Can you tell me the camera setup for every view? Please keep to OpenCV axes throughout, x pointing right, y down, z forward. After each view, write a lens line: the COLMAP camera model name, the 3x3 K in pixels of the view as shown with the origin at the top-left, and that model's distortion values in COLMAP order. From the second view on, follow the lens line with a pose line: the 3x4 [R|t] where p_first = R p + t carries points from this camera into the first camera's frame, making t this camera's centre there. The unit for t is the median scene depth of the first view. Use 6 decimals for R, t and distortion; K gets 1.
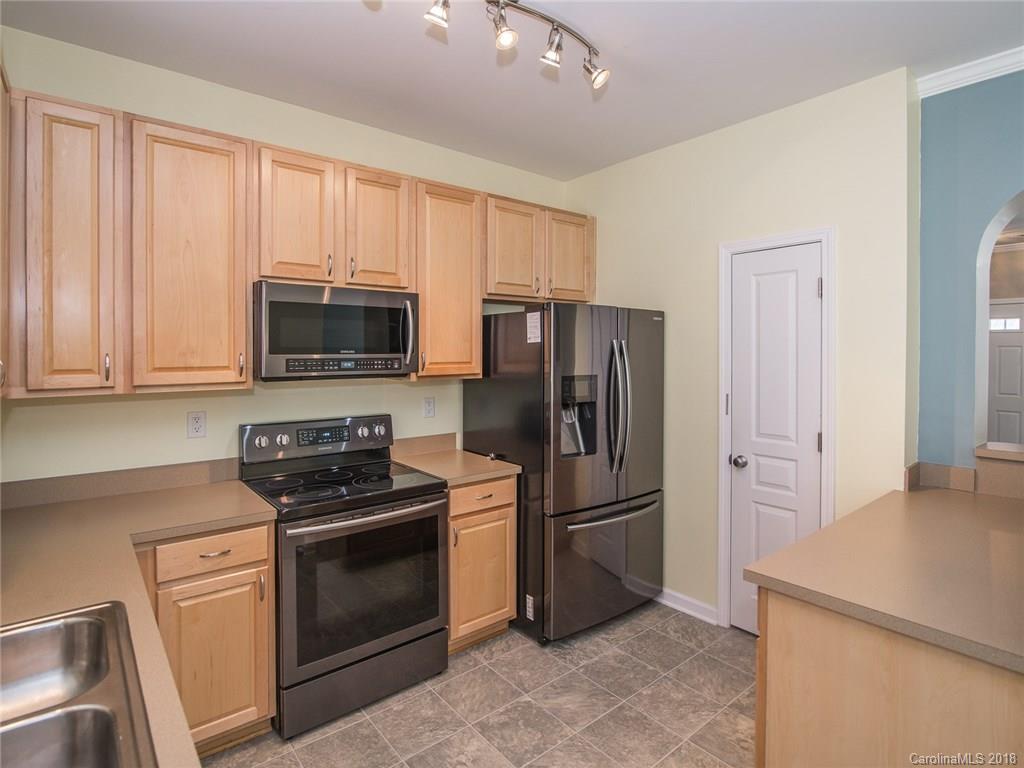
lens RADIAL K [[536.3, 0, 509.1], [0, 536.3, 357.8], [0, 0, 1]] dist [-0.021301, 0.000981]
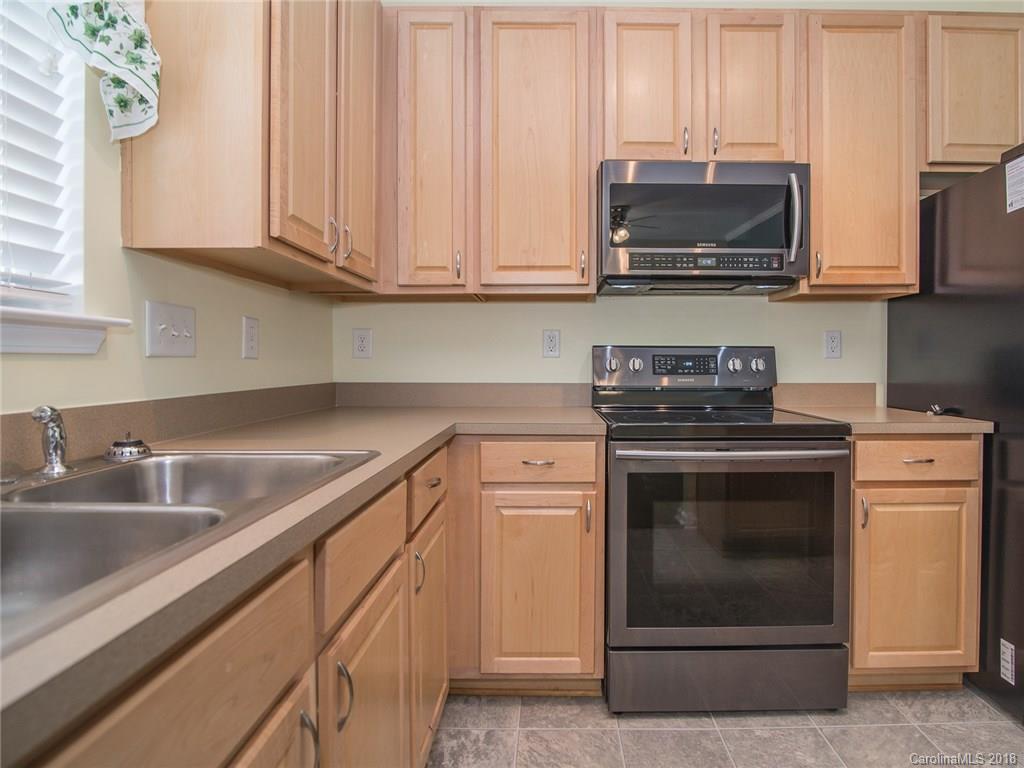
lens RADIAL K [[534.2, 0, 556.4], [0, 534.2, 368.2], [0, 0, 1]] dist [-0.019699, 0.000387]
pose [[0.781927, 0.005779, -0.623343, 0.008413], [-0.009753, 0.999948, -0.002963, 0.159631], [0.623293, 0.008396, 0.781943, 0.247720]]
